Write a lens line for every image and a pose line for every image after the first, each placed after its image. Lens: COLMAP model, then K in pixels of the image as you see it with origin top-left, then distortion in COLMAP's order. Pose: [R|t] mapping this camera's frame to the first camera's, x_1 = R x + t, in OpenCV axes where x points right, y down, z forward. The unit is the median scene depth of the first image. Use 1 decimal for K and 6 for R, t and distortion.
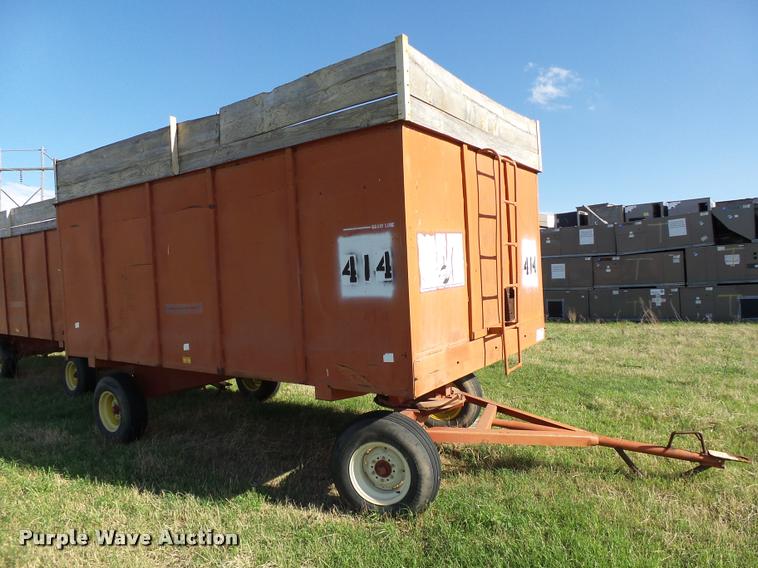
lens RADIAL K [[519.0, 0, 377.0], [0, 519.0, 288.3], [0, 0, 1]] dist [-0.007256, 0.000676]
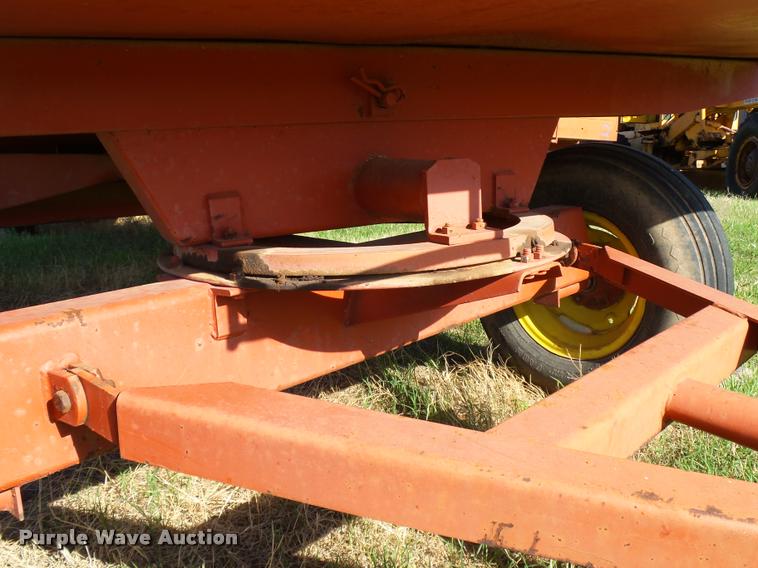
lens RADIAL K [[706.1, 0, 381.0], [0, 706.1, 283.7], [0, 0, 1]] dist [-0.017146, 0.000000]
pose [[0.920605, 0.093722, -0.379081, 0.222147], [-0.022151, 0.981742, 0.188926, 0.180579], [0.389866, -0.165529, 0.905872, 0.766813]]
